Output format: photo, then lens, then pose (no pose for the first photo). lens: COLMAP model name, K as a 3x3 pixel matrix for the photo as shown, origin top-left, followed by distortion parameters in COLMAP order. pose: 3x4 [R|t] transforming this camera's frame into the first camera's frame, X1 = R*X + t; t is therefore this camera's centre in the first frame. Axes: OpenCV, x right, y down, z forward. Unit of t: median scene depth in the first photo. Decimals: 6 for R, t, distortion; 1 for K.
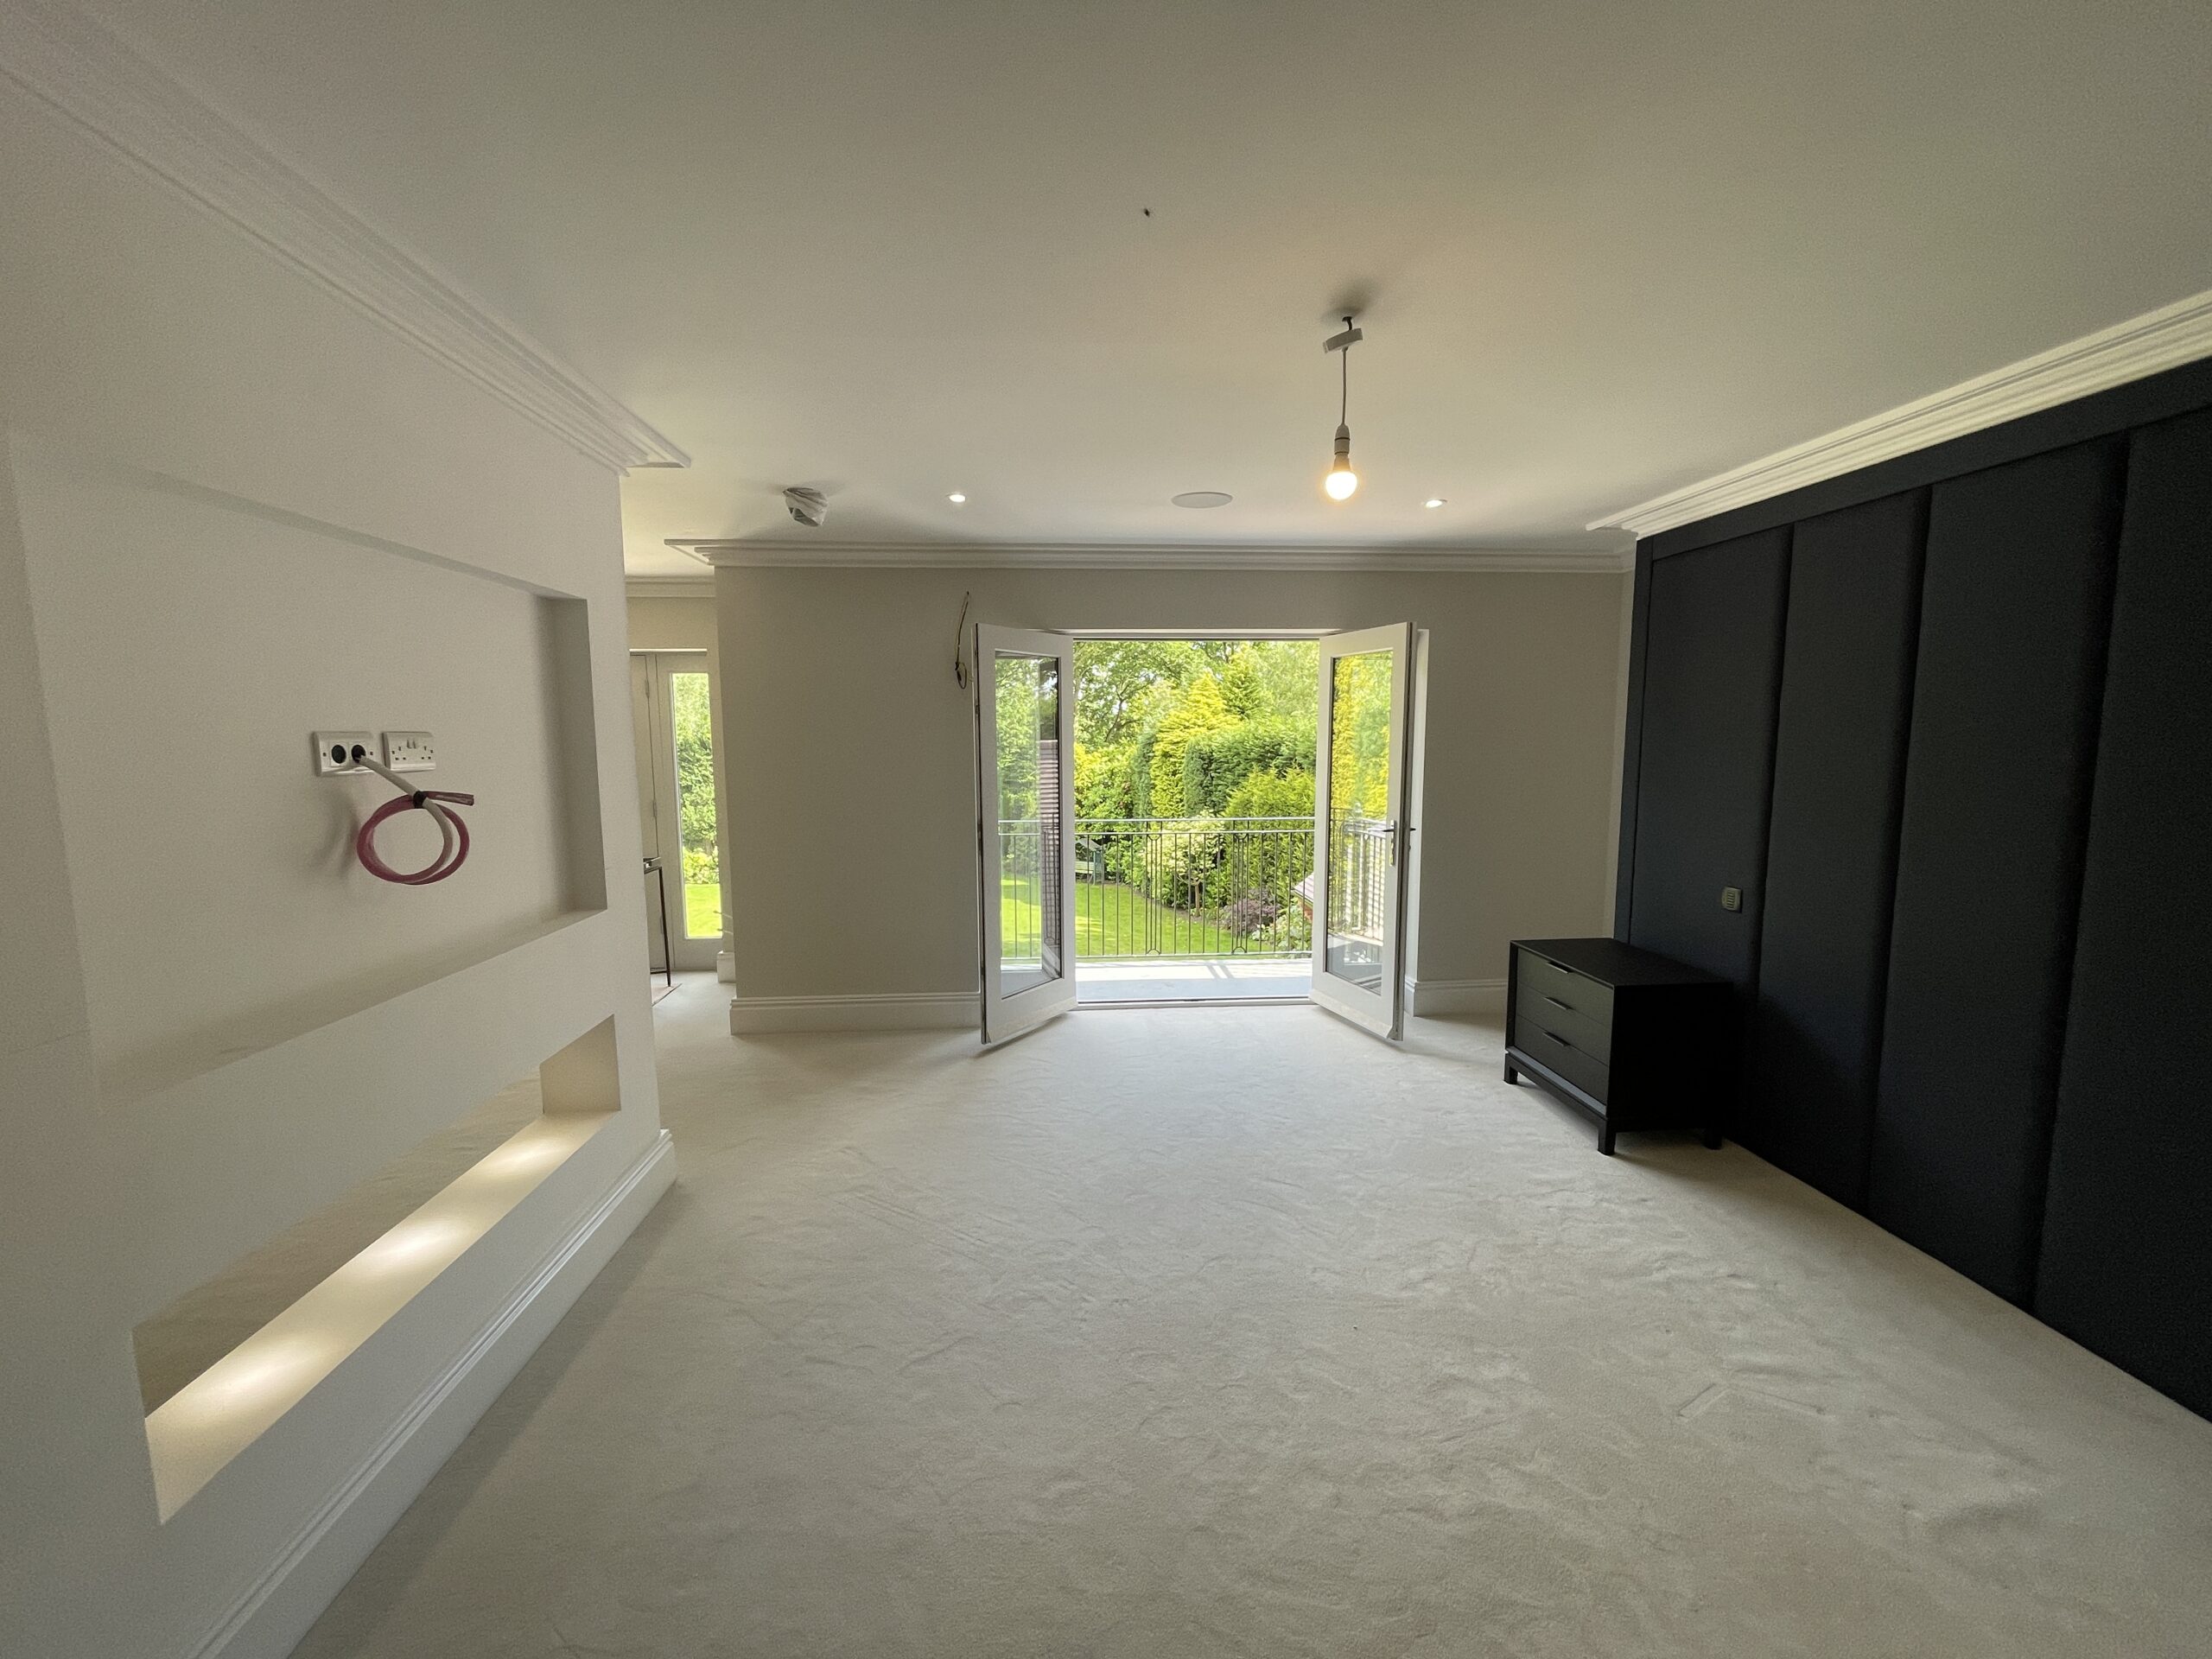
lens RADIAL K [[894.1, 0, 1106.0], [0, 894.1, 829.5], [0, 0, 1]] dist [-0.000398, 0.000286]
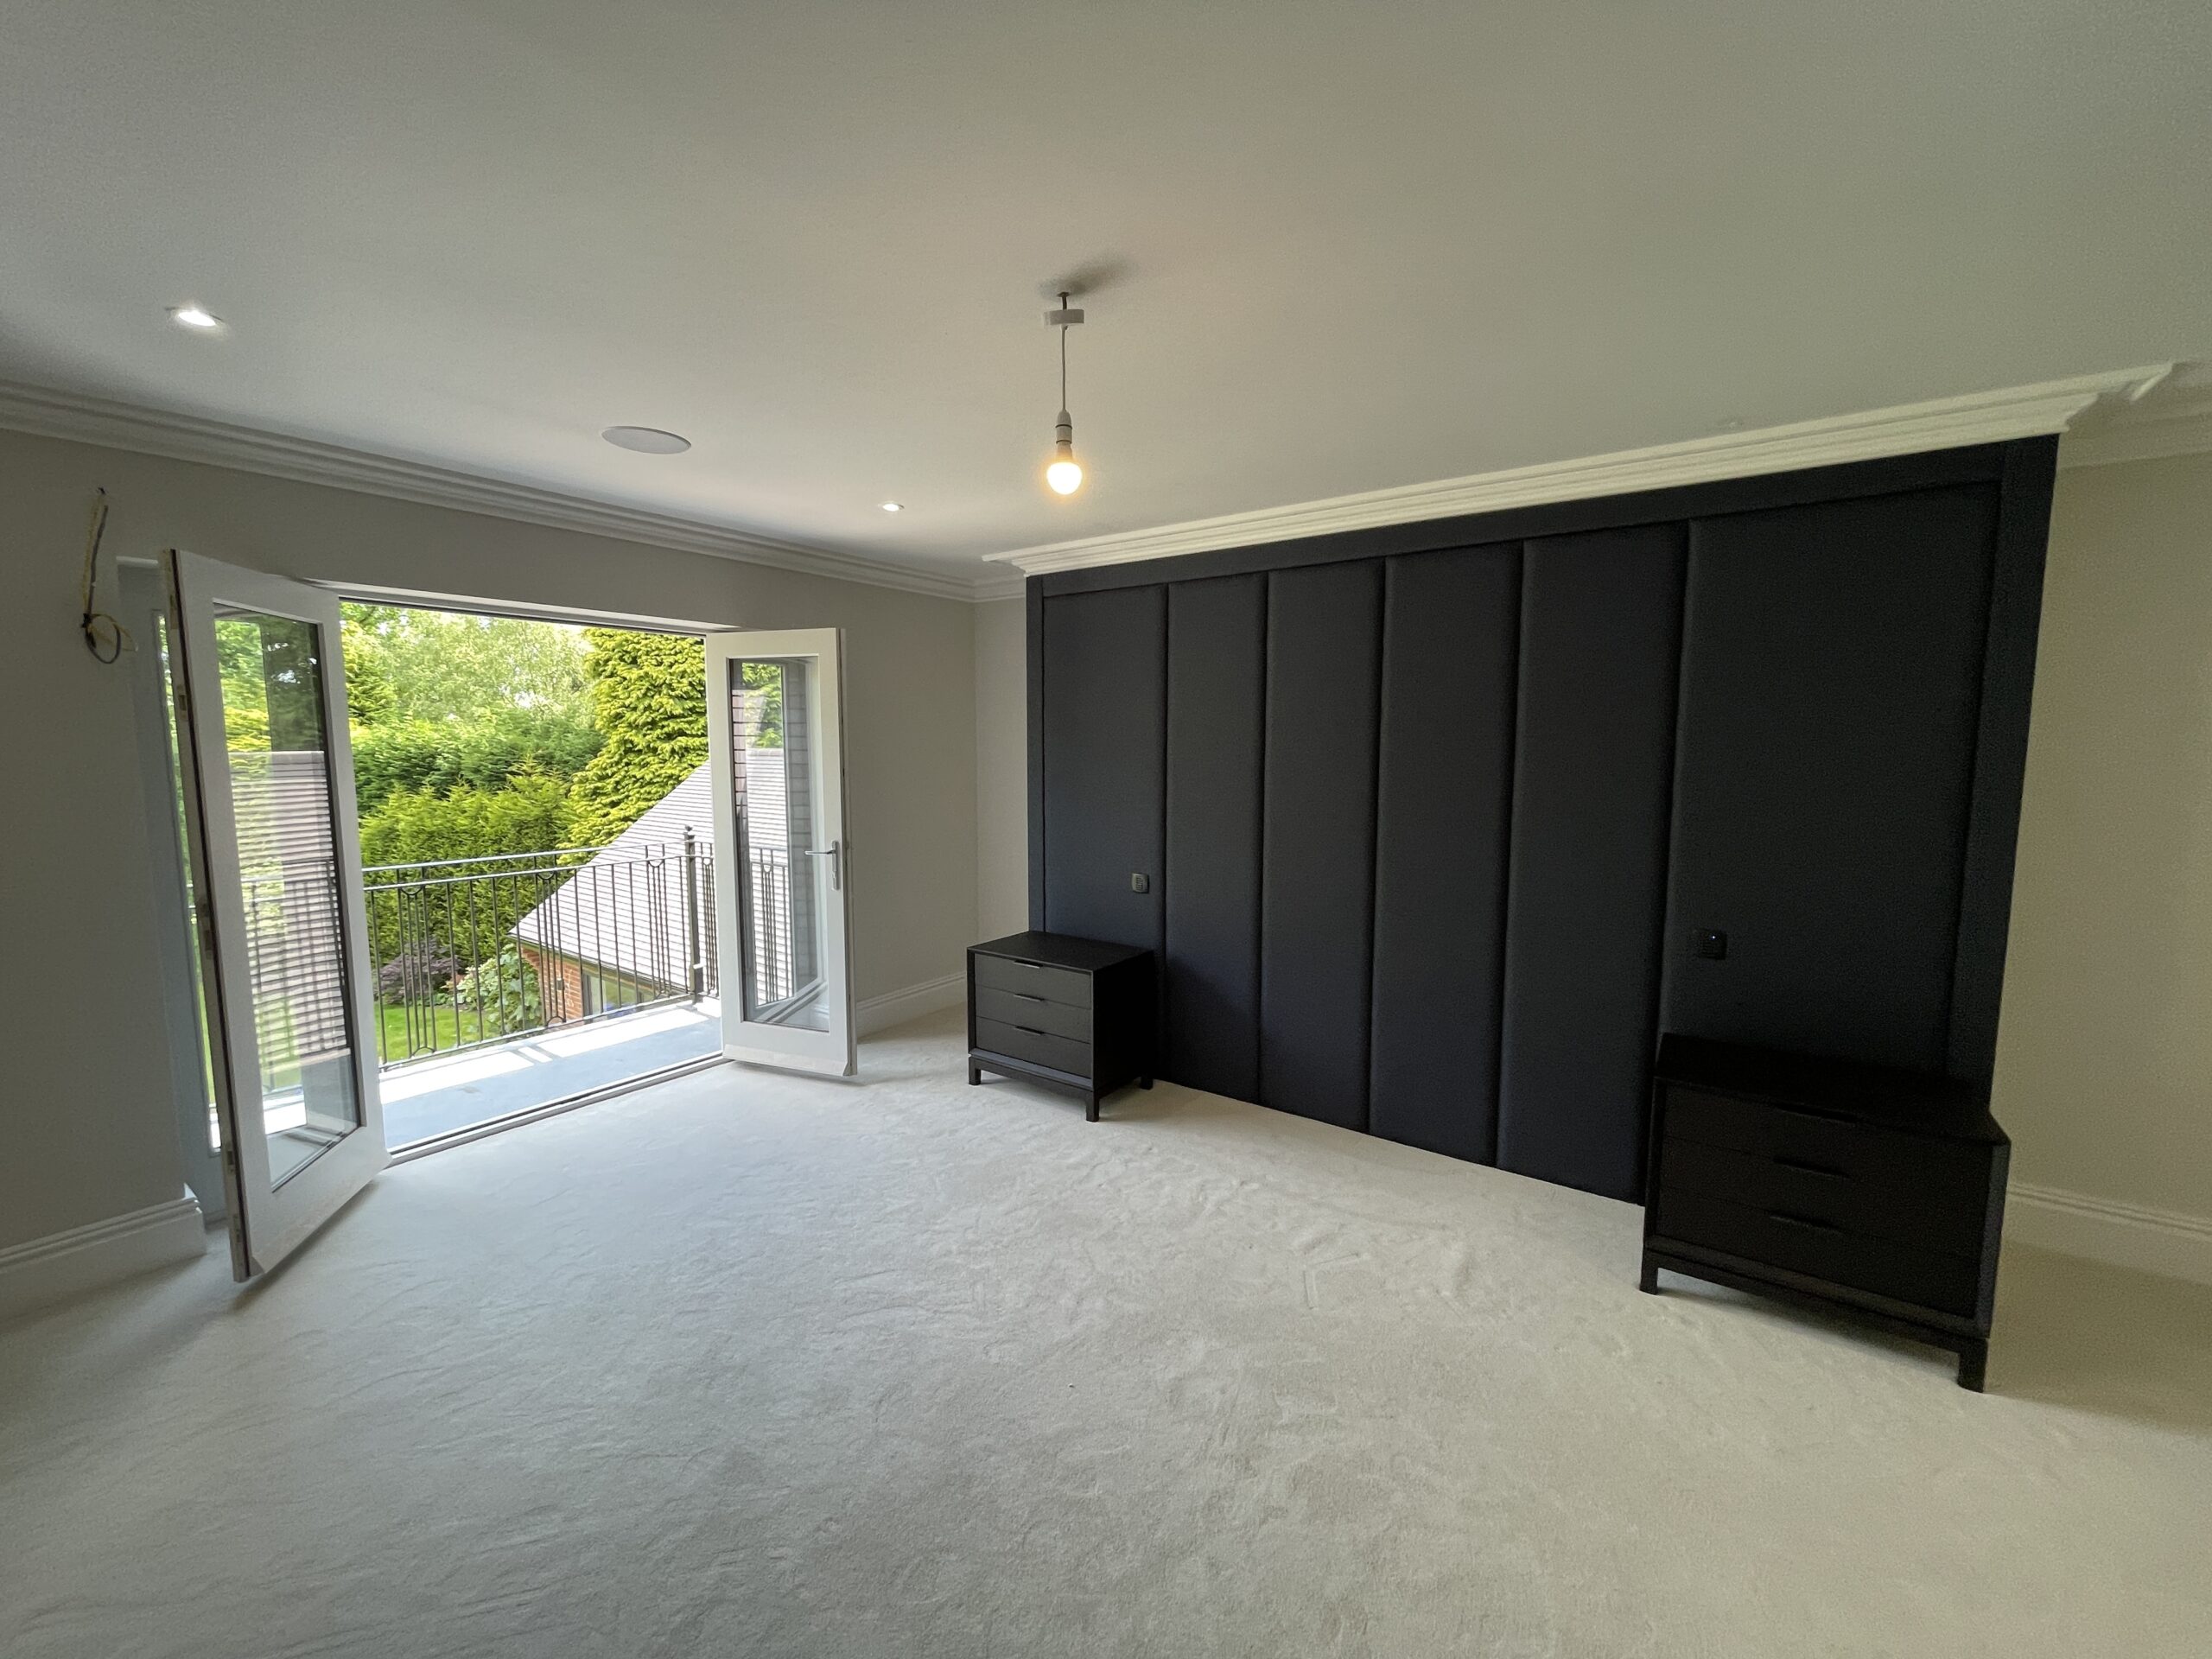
lens RADIAL K [[894.1, 0, 1106.0], [0, 894.1, 829.5], [0, 0, 1]] dist [-0.000398, 0.000286]
pose [[0.643170, -0.067605, 0.762733, -0.239080], [0.076180, 0.996802, 0.024113, -0.026531], [-0.761924, 0.042596, 0.646264, 0.222781]]
